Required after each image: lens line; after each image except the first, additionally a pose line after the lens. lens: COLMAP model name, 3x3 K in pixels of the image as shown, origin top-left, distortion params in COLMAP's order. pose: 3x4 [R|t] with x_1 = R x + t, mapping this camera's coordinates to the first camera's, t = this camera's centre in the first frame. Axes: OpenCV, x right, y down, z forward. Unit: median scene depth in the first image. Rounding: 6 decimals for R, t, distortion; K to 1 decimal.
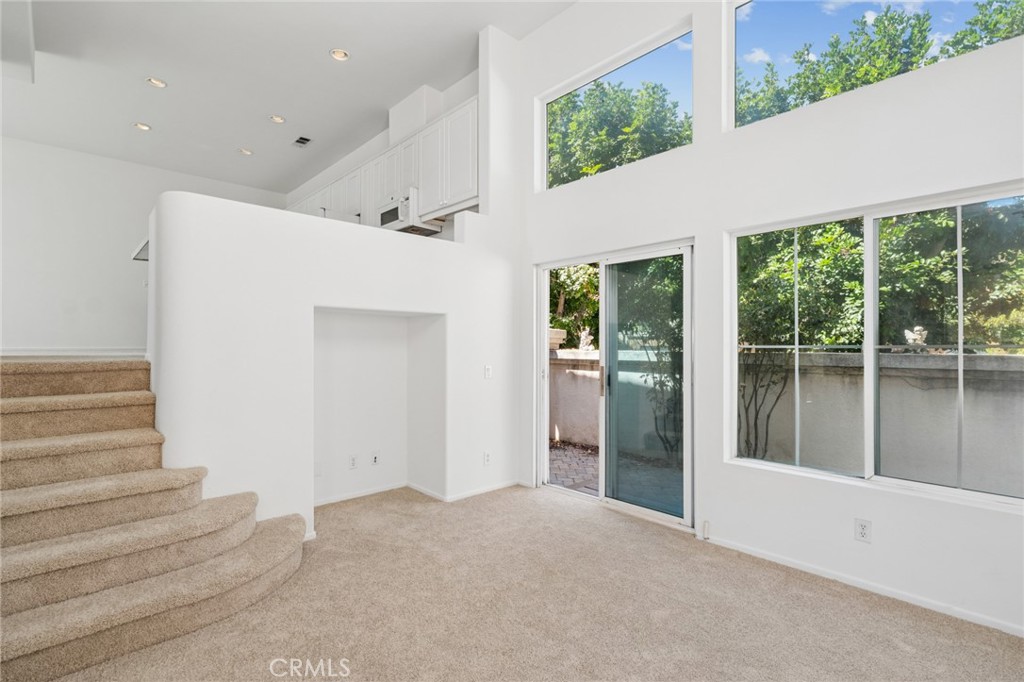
lens RADIAL K [[479.1, 0, 513.8], [0, 479.1, 345.1], [0, 0, 1]] dist [0.000898, -0.000085]
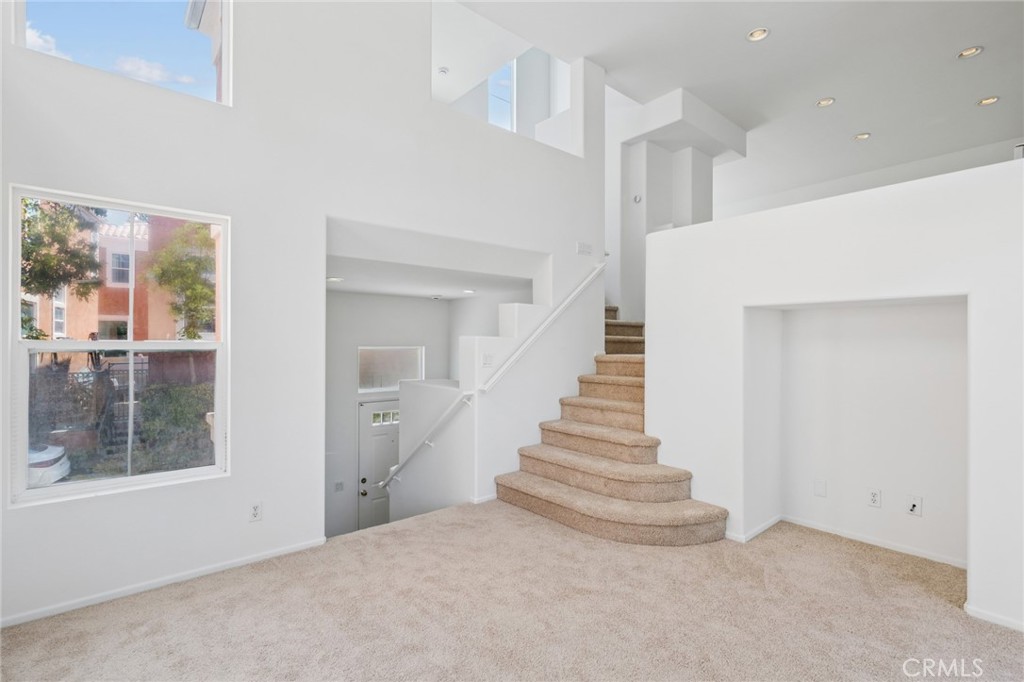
lens RADIAL K [[479.1, 0, 513.8], [0, 479.1, 345.1], [0, 0, 1]] dist [0.000898, -0.000085]
pose [[-0.055563, -0.001459, -0.998454, 0.590708], [-0.002733, 0.999995, -0.001309, 0.000074], [0.998451, 0.002656, -0.055566, 0.581832]]
